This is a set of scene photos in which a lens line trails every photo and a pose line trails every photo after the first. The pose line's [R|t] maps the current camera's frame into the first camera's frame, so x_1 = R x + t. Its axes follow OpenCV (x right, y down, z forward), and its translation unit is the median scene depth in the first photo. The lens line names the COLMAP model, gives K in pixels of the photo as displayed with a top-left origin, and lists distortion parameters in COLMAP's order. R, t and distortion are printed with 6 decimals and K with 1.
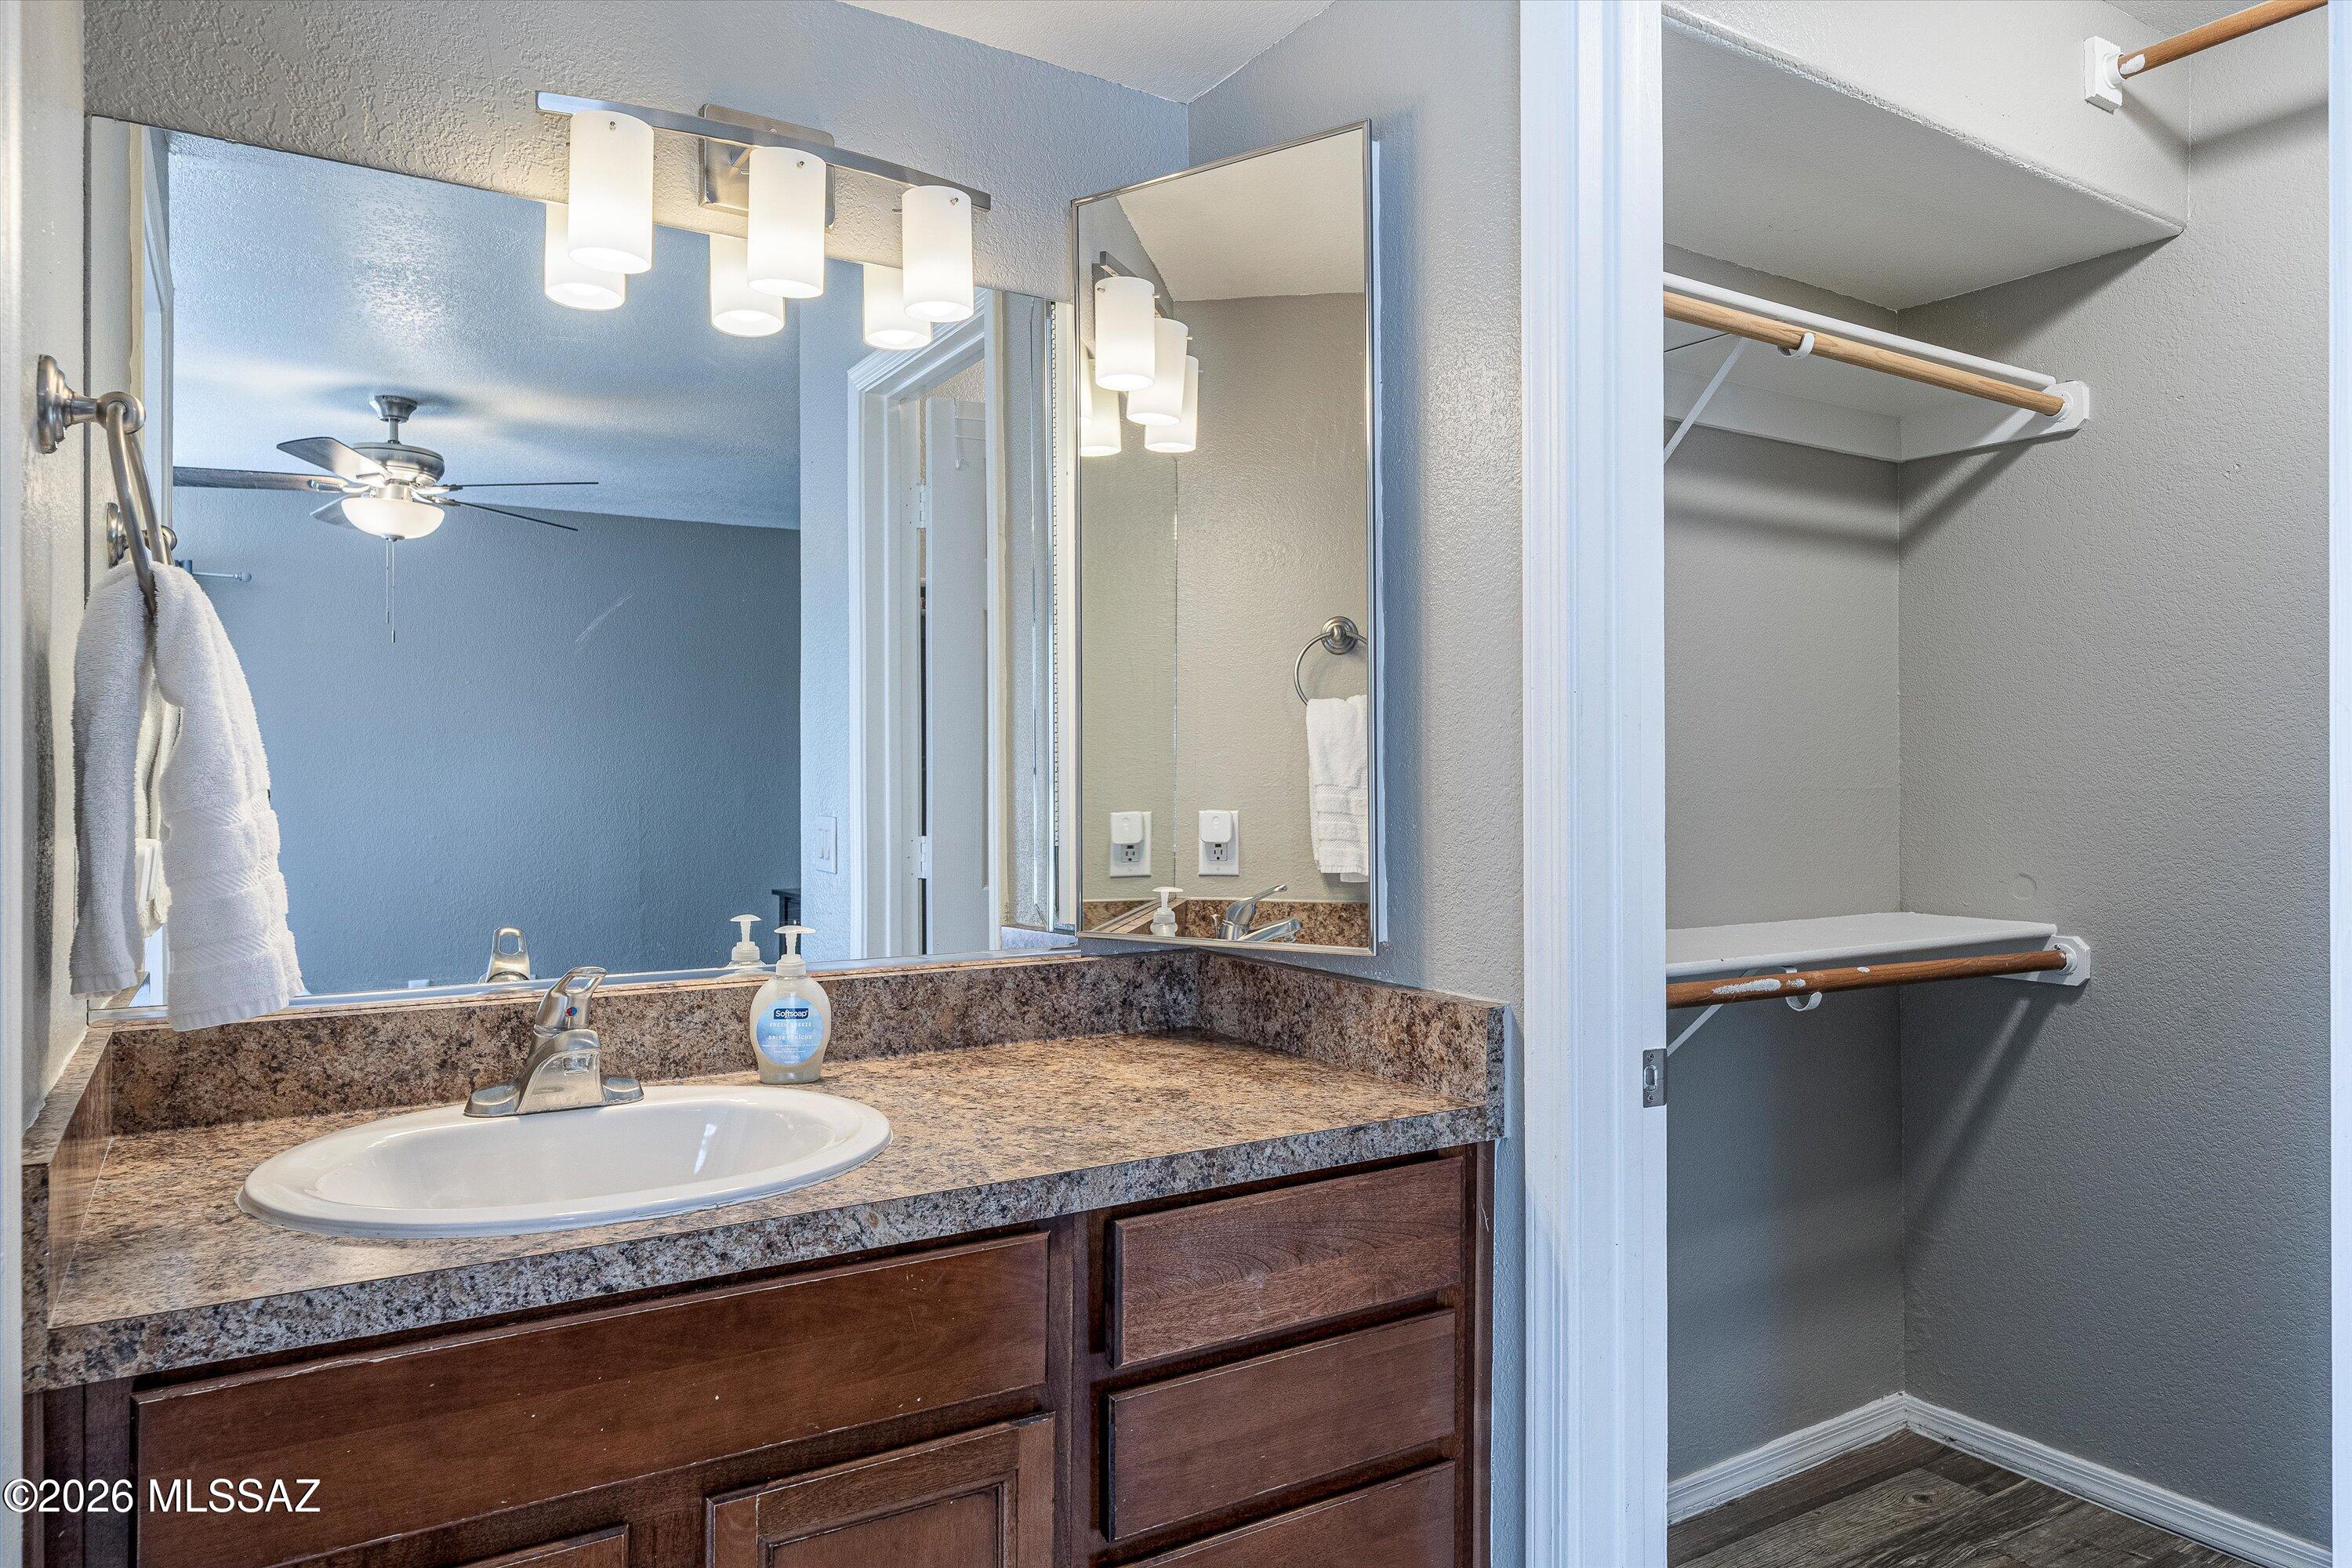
lens RADIAL K [[1478.4, 0, 1164.5], [0, 1478.4, 781.4], [0, 0, 1]] dist [-0.035960, -0.003633]
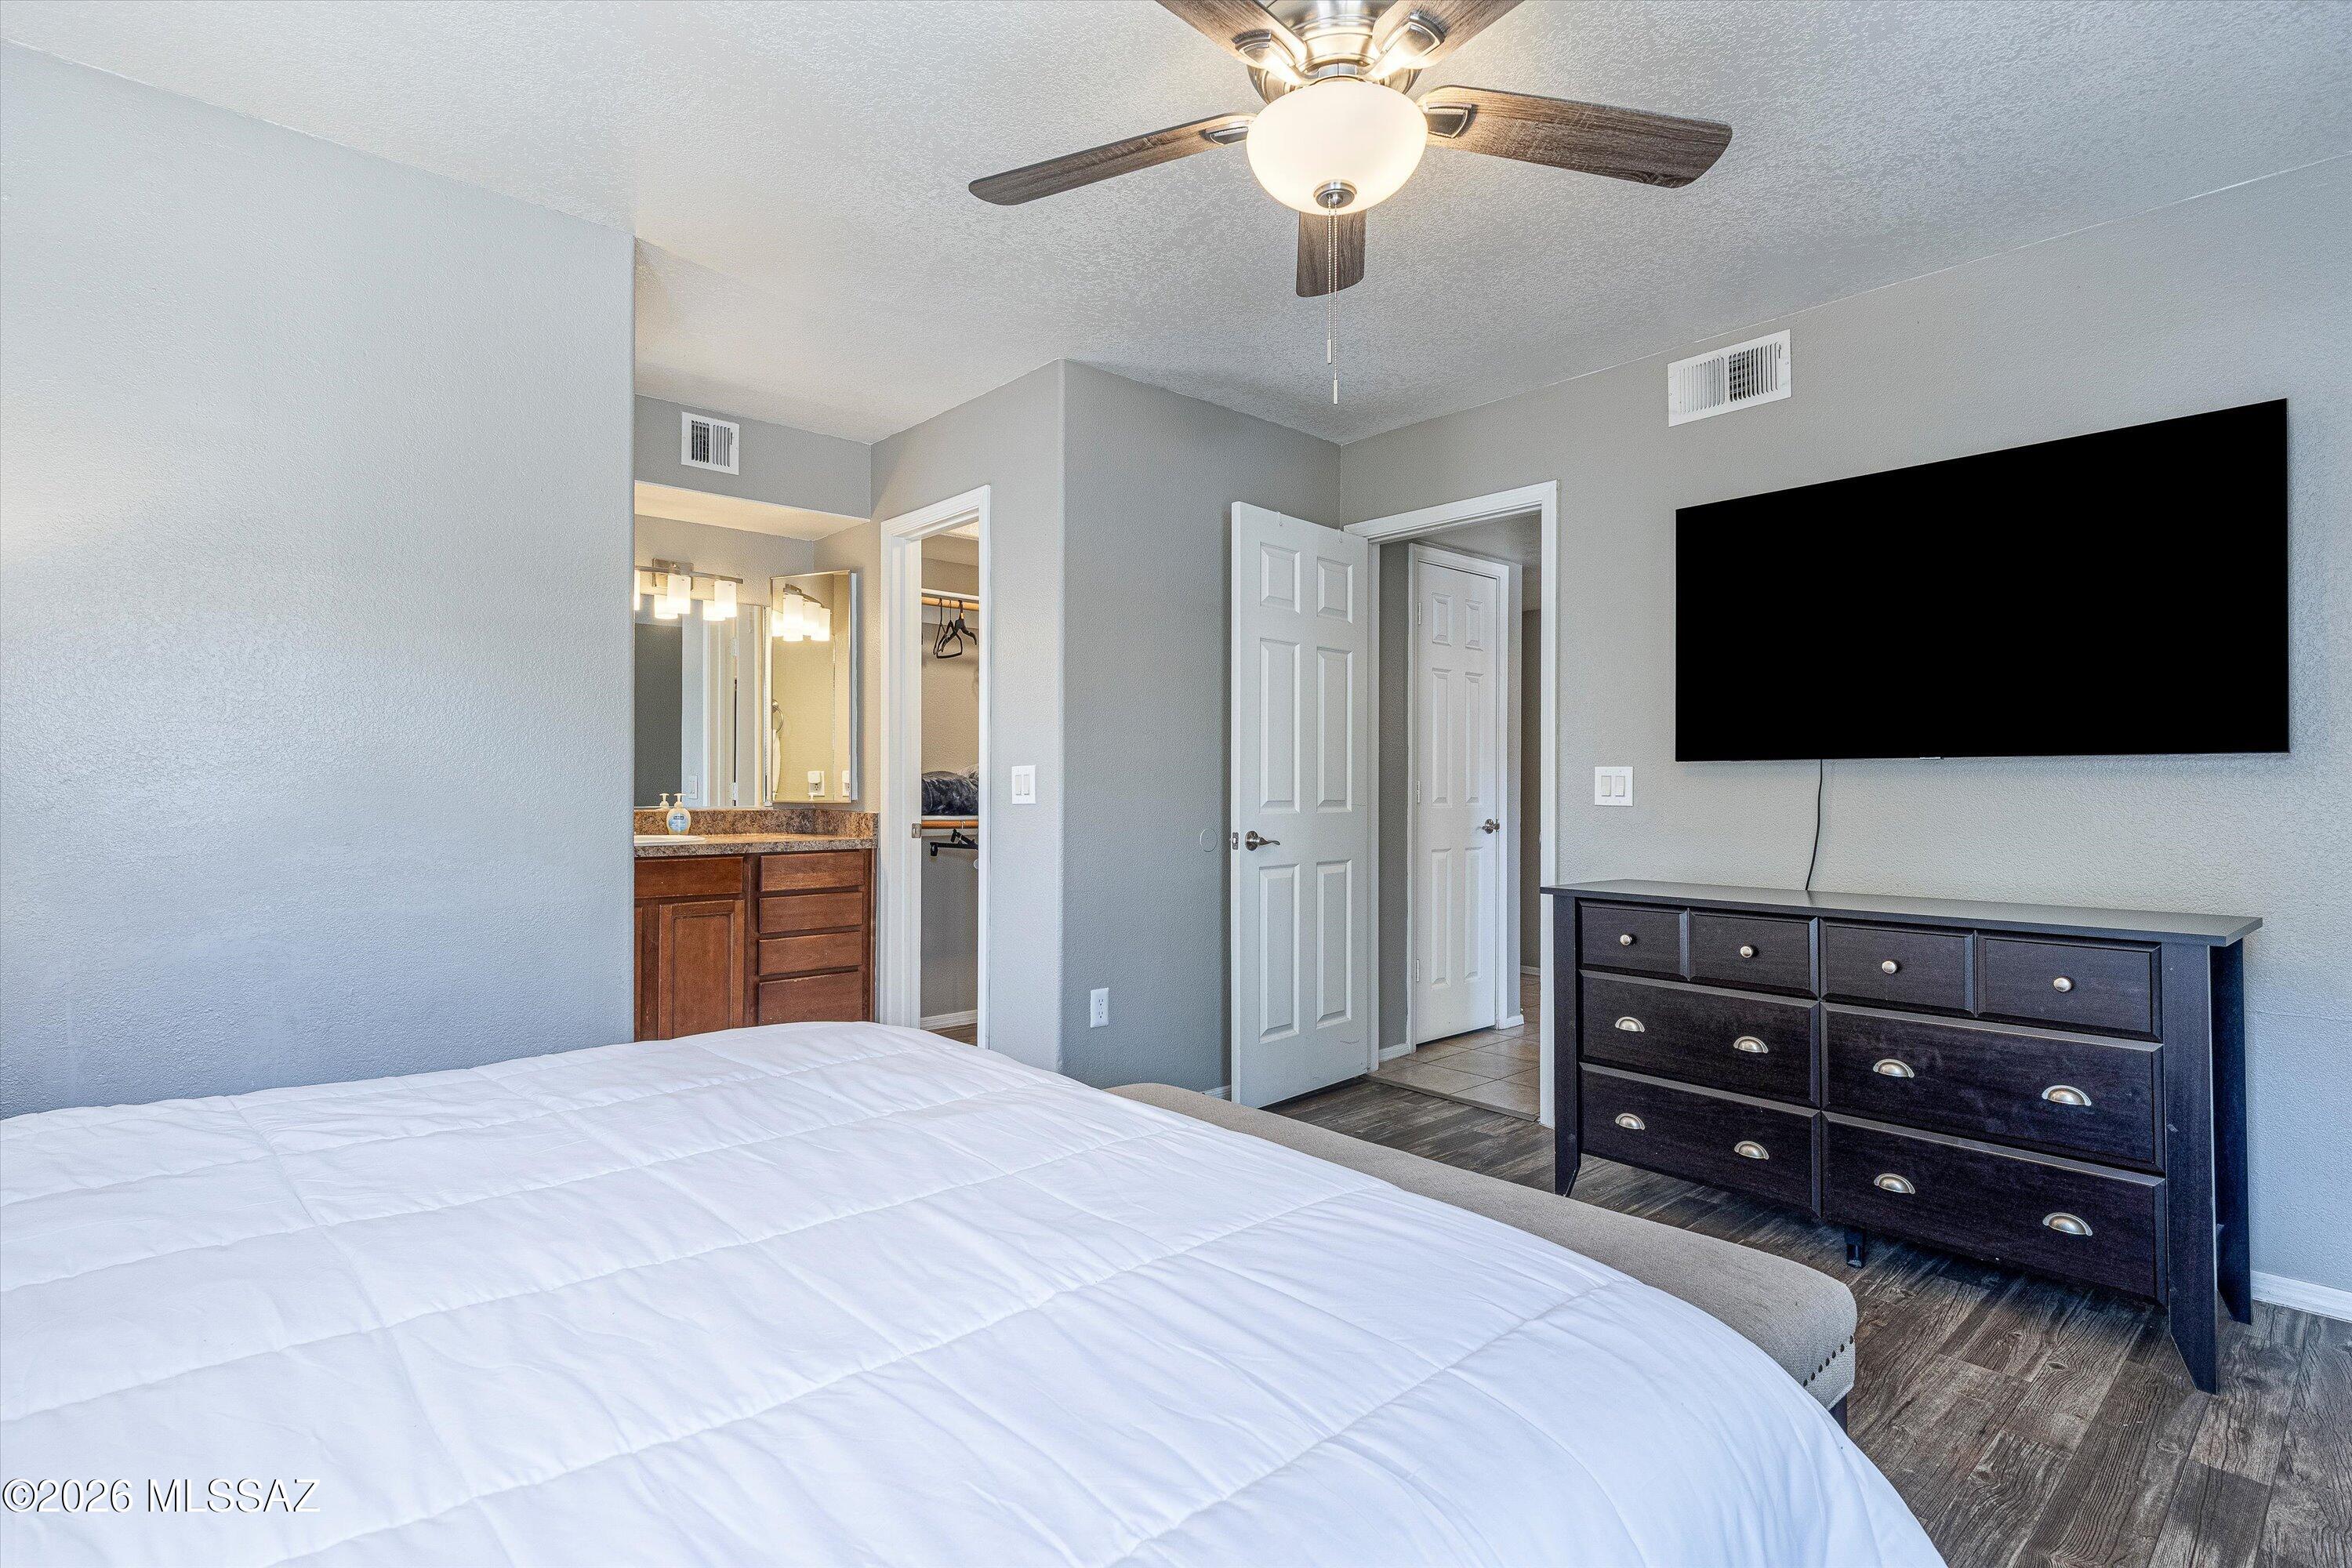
lens RADIAL K [[1121.3, 0, 1170.8], [0, 1121.3, 776.0], [0, 0, 1]] dist [-0.002256, 0.000797]
pose [[0.985069, 0.006099, 0.172054, 0.451891], [-0.005443, 0.999976, -0.004286, 0.062650], [-0.172076, 0.003286, 0.985078, -1.874218]]
